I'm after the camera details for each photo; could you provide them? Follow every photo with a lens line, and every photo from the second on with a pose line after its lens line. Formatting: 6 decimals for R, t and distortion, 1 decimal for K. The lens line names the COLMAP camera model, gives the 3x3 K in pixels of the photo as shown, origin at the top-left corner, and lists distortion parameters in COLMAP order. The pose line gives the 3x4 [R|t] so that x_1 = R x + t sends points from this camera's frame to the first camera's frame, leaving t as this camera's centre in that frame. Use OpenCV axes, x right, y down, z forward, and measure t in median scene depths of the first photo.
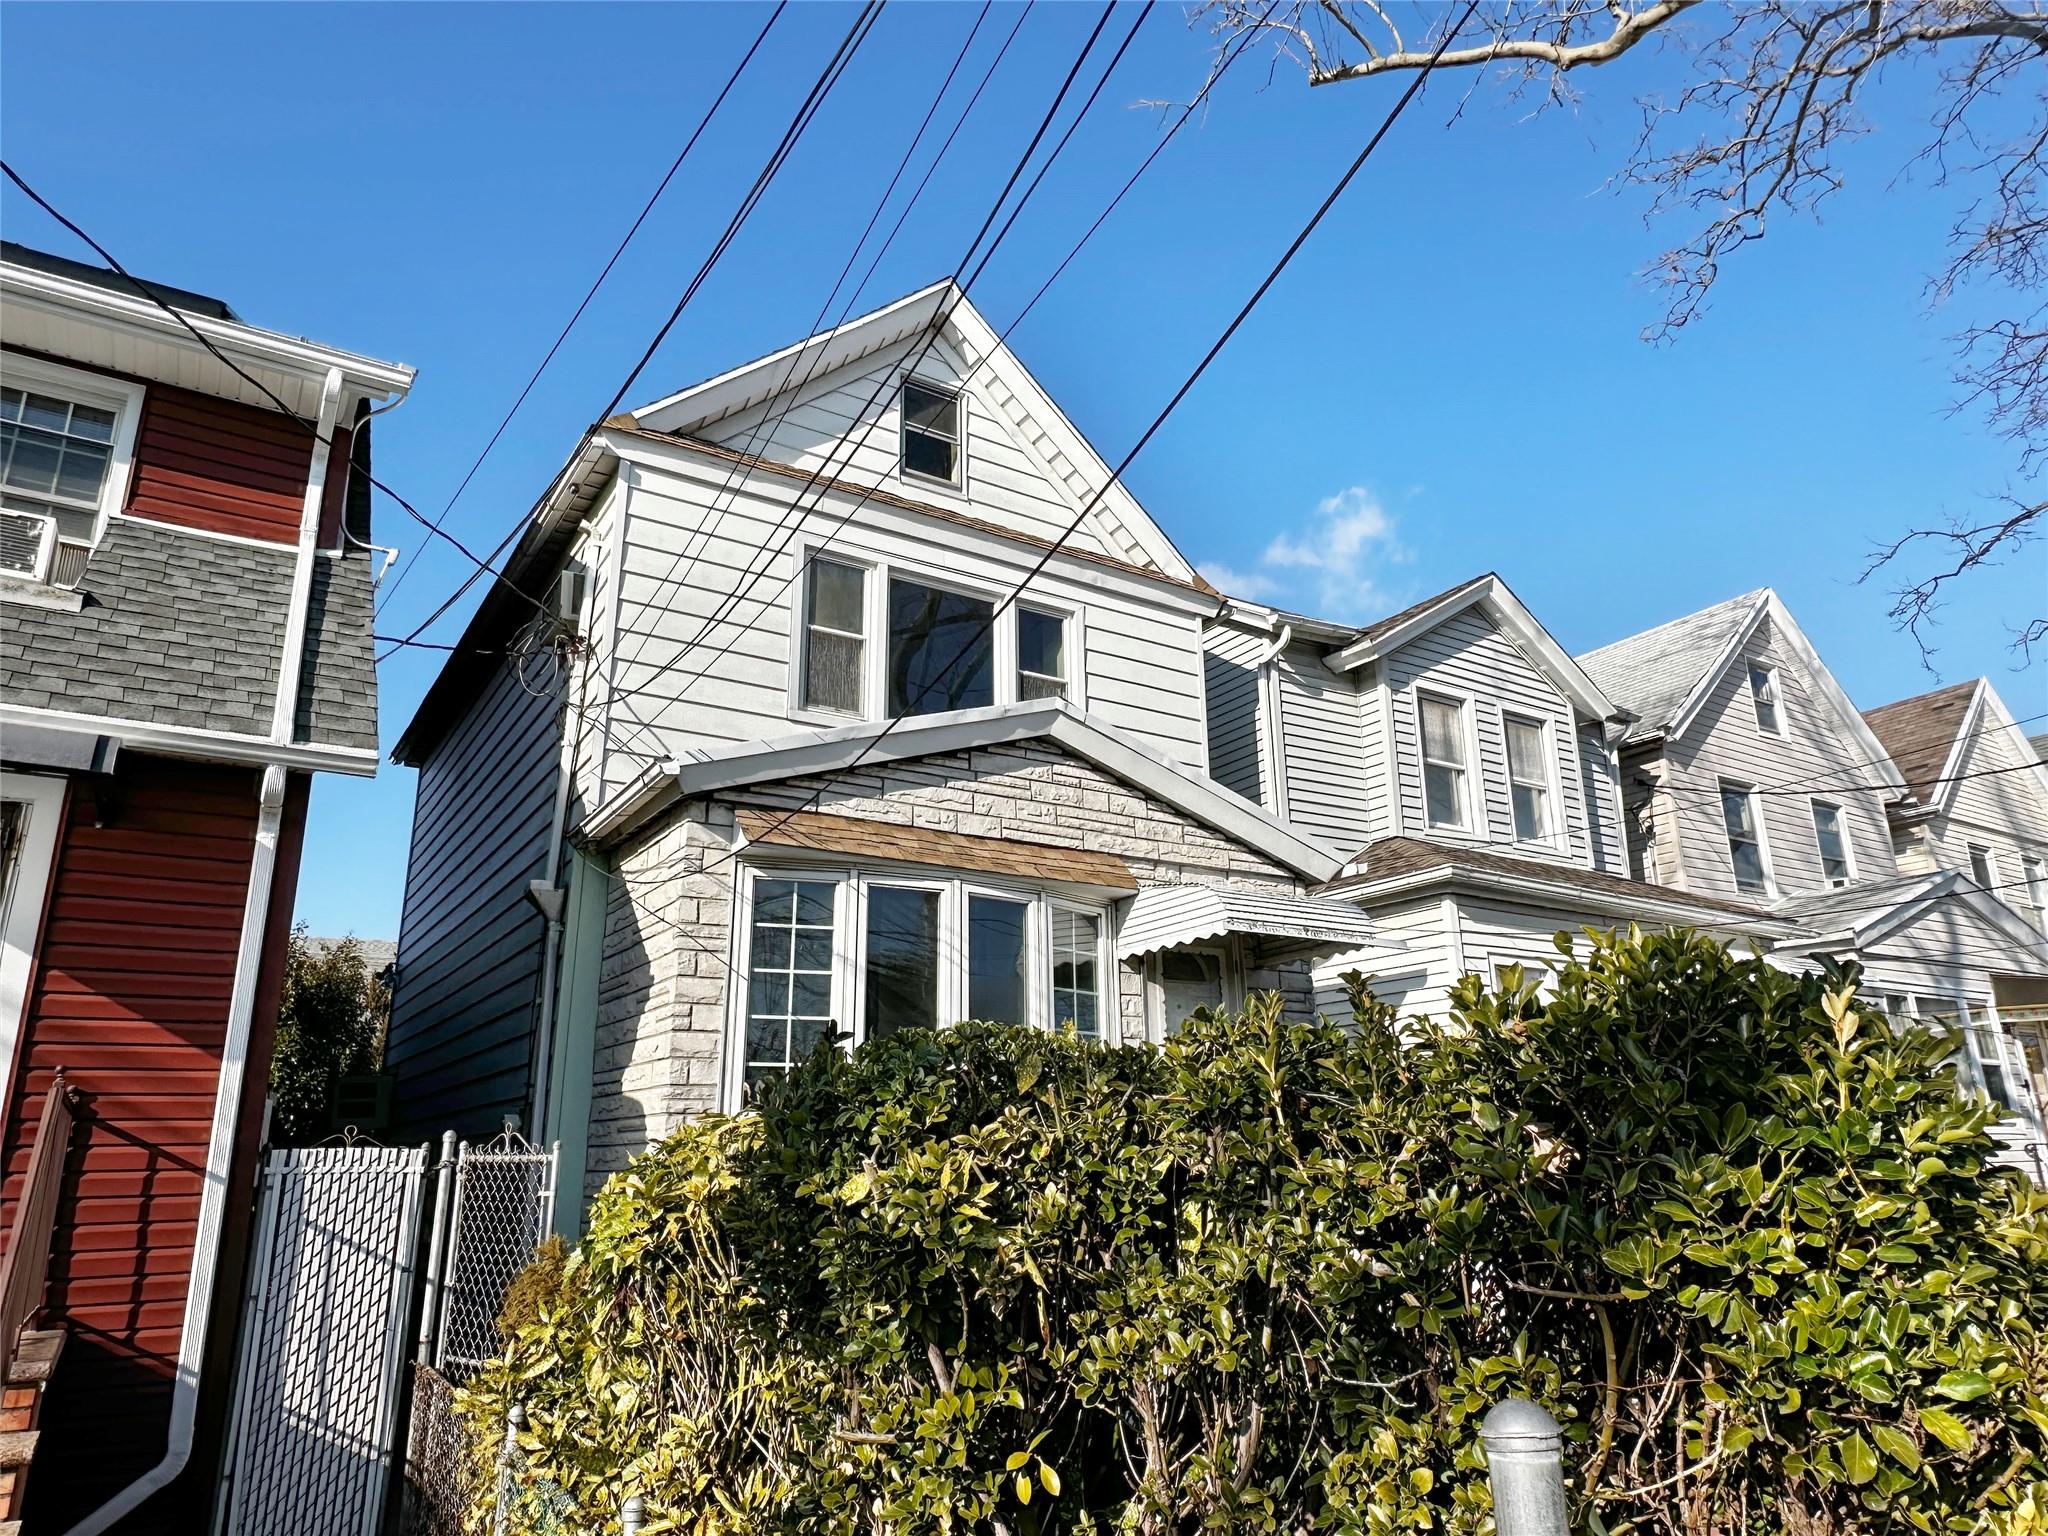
lens RADIAL K [[1303.0, 0, 1024.0], [0, 1303.0, 768.0], [0, 0, 1]] dist [-0.001120, -0.000757]
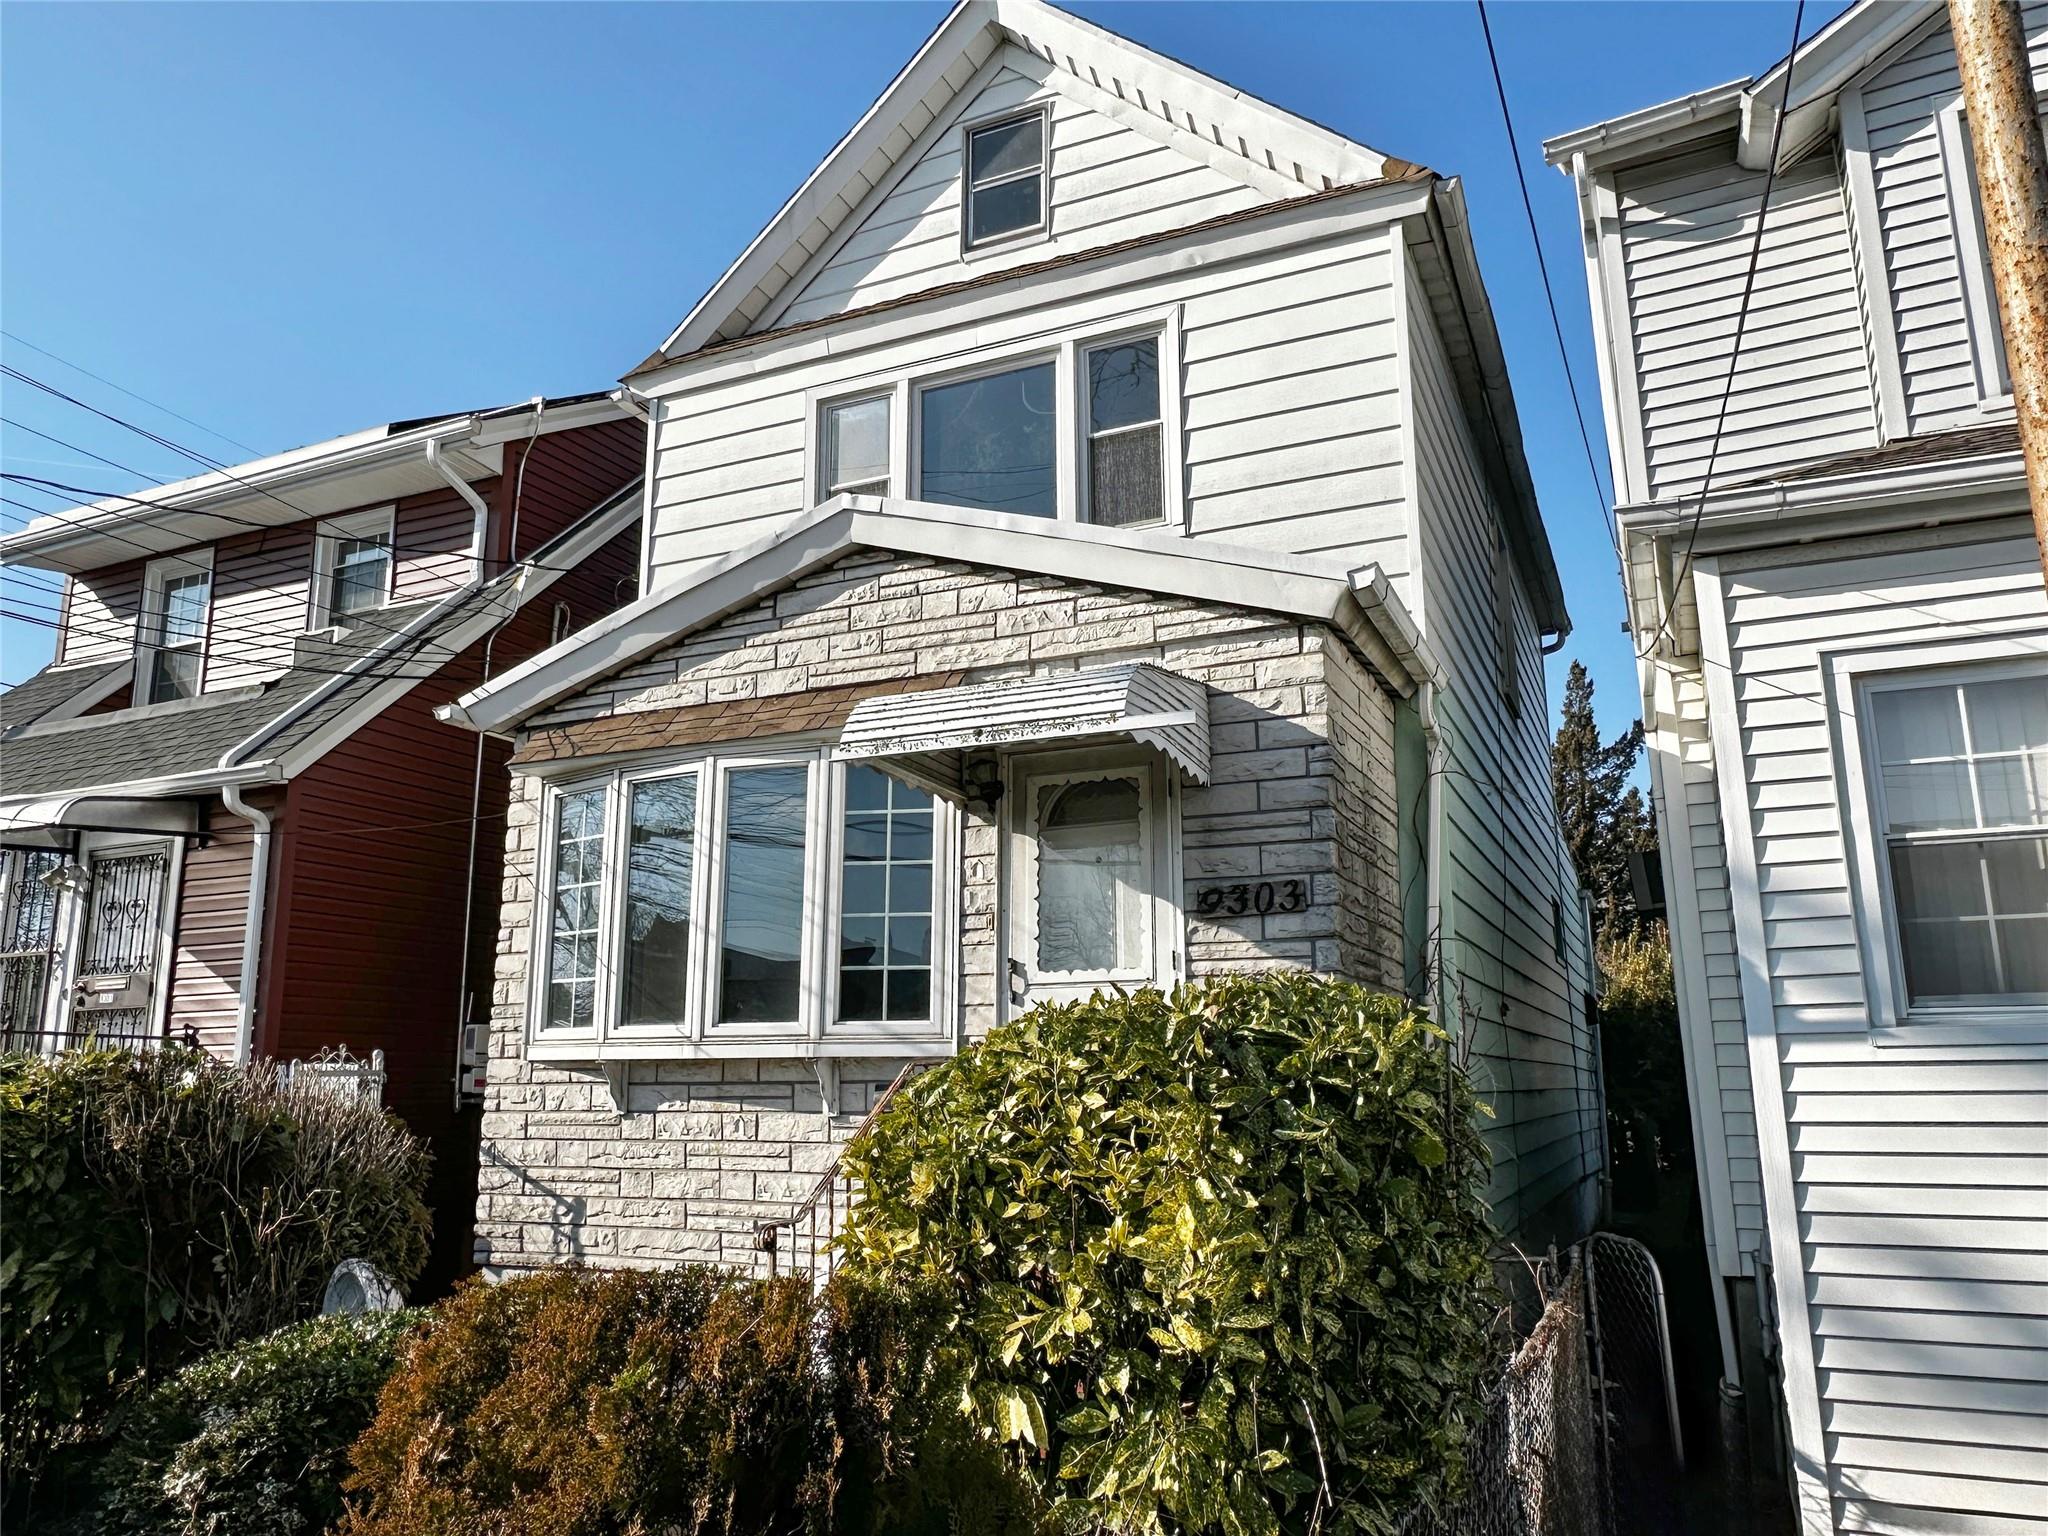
lens RADIAL K [[1443.0, 0, 1024.0], [0, 1443.0, 768.0], [0, 0, 1]] dist [0.003114, 0.000343]
pose [[0.542004, -0.166476, -0.823722, 0.700357], [0.239938, 0.970038, -0.038169, 0.149008], [0.805396, -0.176954, 0.565708, 0.523459]]
